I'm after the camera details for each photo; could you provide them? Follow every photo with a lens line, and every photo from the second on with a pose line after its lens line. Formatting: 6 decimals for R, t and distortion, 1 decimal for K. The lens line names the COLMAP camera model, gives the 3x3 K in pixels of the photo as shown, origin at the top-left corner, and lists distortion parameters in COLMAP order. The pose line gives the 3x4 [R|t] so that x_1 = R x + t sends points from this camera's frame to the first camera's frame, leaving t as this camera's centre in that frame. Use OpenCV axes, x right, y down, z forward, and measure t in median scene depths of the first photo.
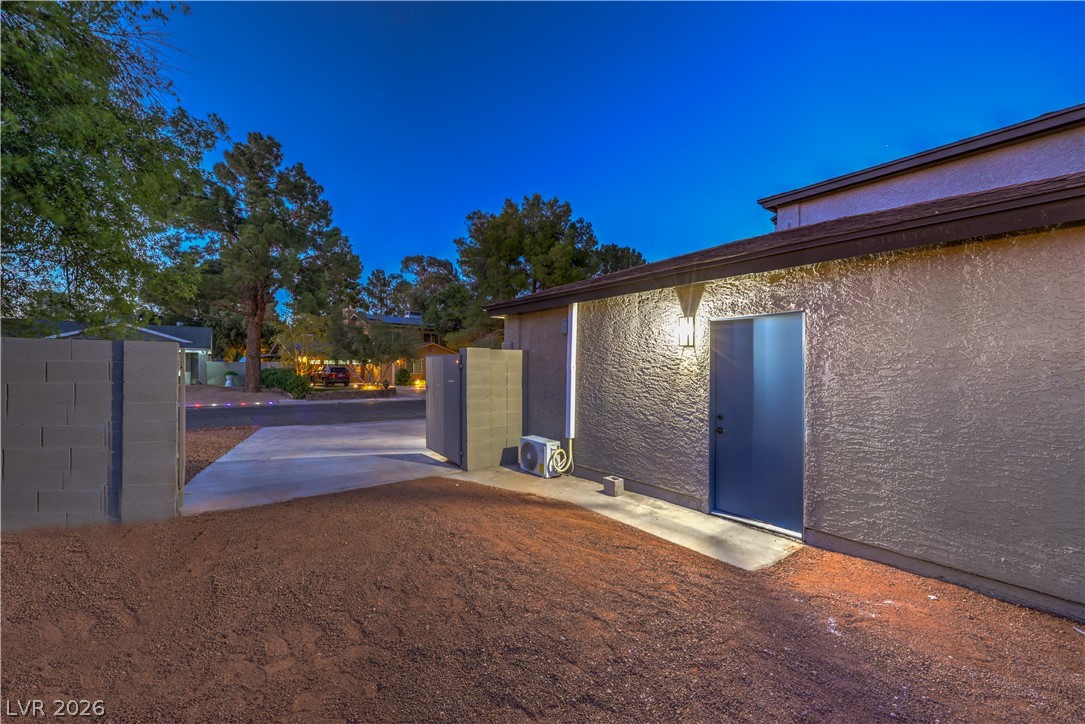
lens RADIAL K [[442.1, 0, 548.3], [0, 442.1, 359.2], [0, 0, 1]] dist [0.001705, -0.000598]
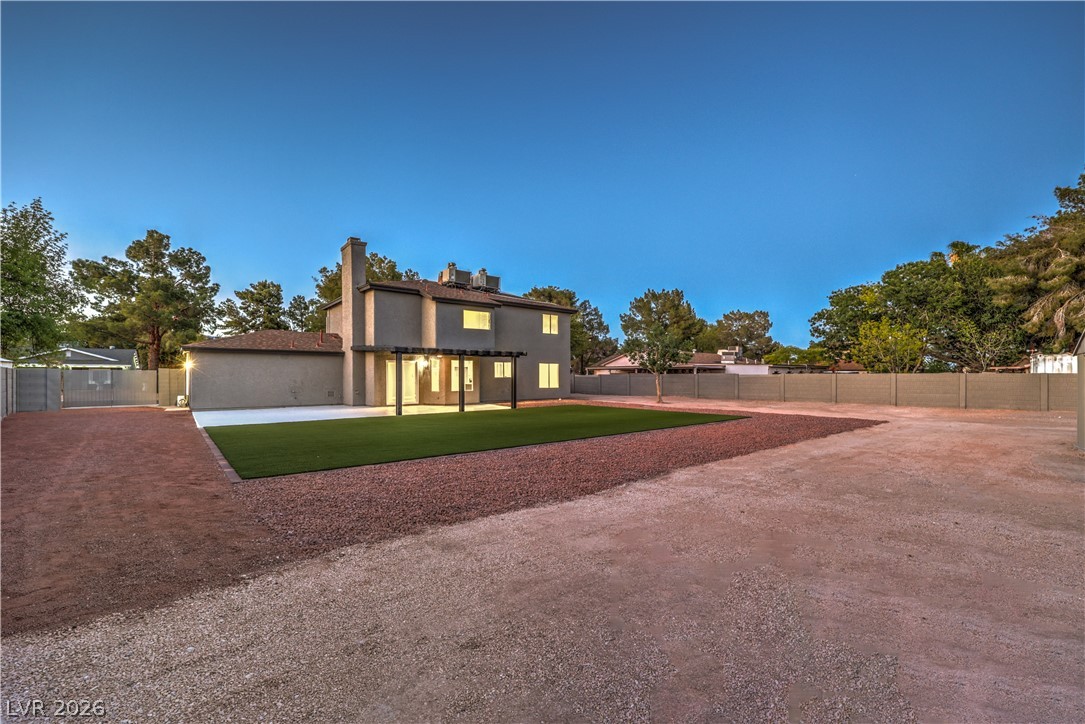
lens RADIAL K [[442.1, 0, 535.7], [0, 442.1, 372.7], [0, 0, 1]] dist [0.001705, -0.000598]
pose [[0.999625, -0.004422, 0.027006, 0.578485], [0.004296, 0.999980, 0.004700, 0.002272], [-0.027026, -0.004582, 0.999624, -0.544529]]
